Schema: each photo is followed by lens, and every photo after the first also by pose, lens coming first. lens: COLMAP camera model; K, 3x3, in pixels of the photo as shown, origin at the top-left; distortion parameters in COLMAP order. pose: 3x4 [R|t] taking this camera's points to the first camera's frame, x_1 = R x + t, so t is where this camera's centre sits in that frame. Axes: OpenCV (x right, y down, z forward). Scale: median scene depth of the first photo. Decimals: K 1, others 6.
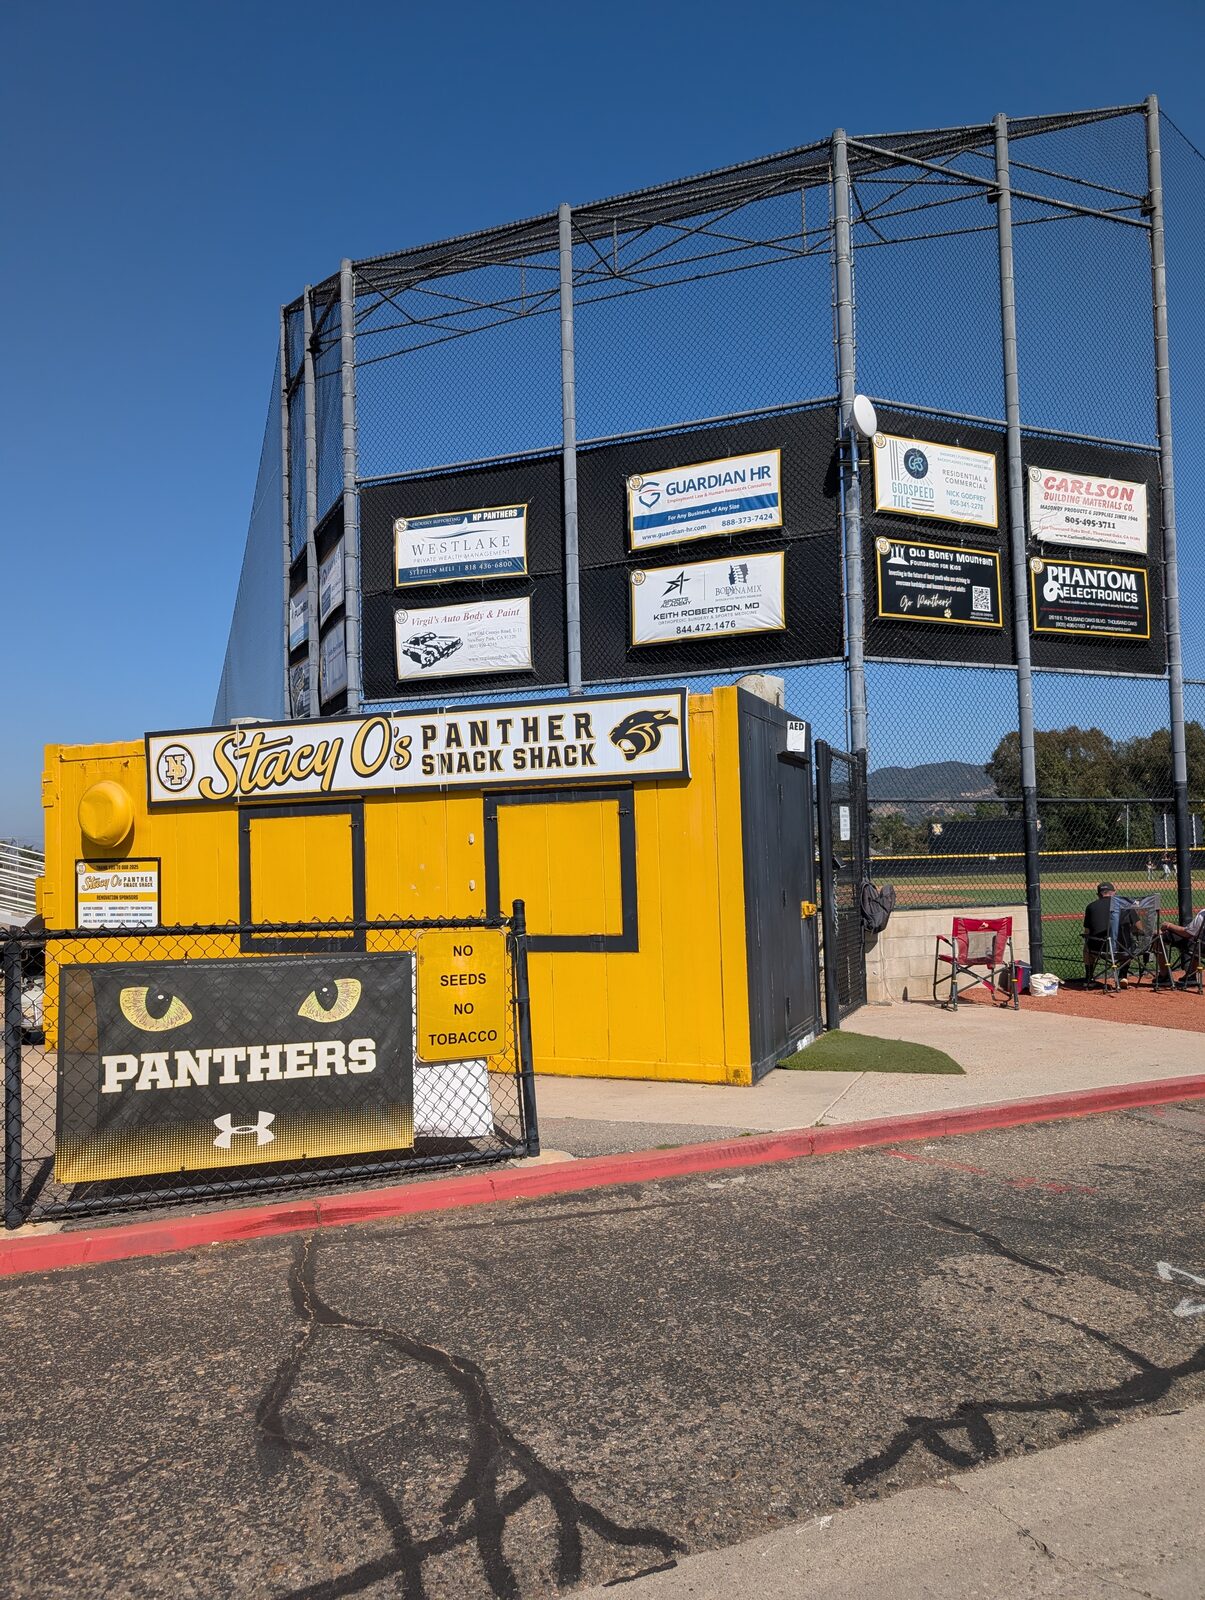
lens RADIAL K [[1141.5, 0, 588.4], [0, 1141.5, 812.9], [0, 0, 1]] dist [0.014038, -0.013825]
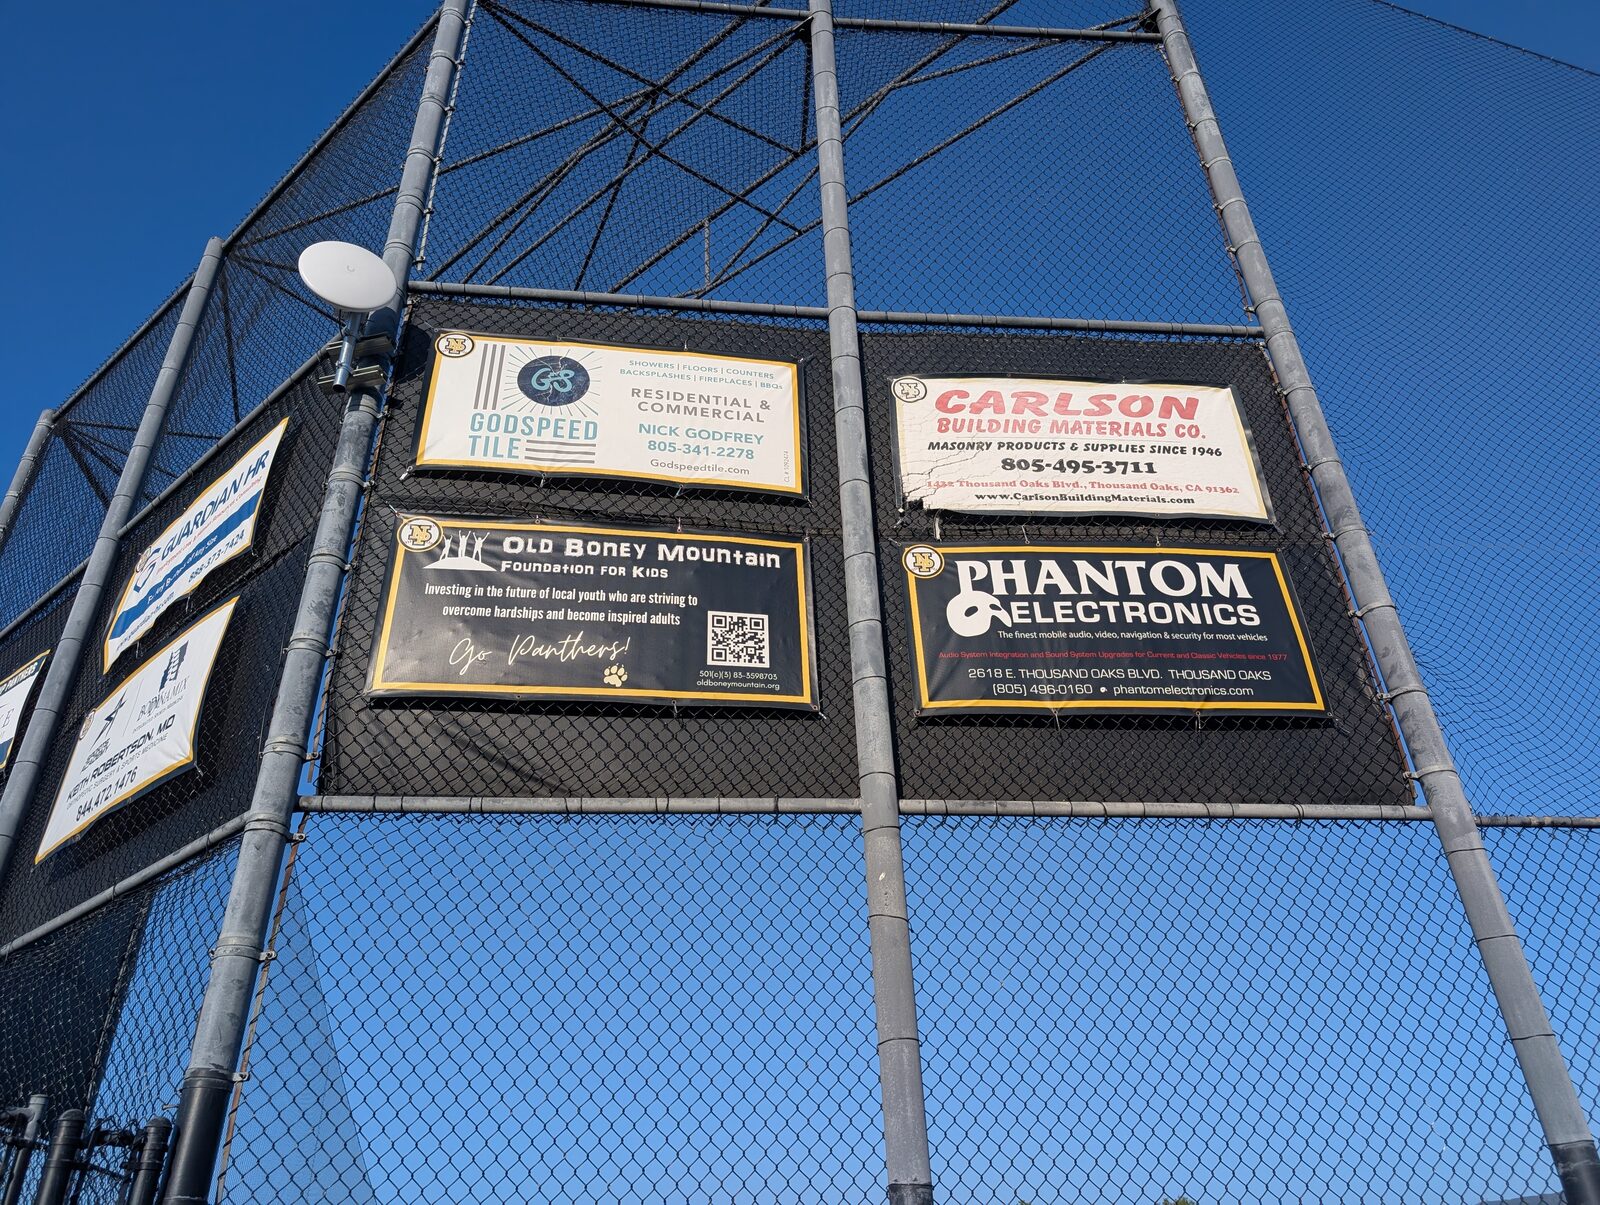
lens RADIAL K [[1141.5, 0, 800.0], [0, 1141.5, 592.9], [0, 0, 1]] dist [0.014038, -0.013825]
pose [[0.949152, -0.174823, -0.261817, 0.451928], [0.020102, 0.863600, -0.503776, -0.006070], [0.314177, 0.472897, 0.823202, 0.659593]]
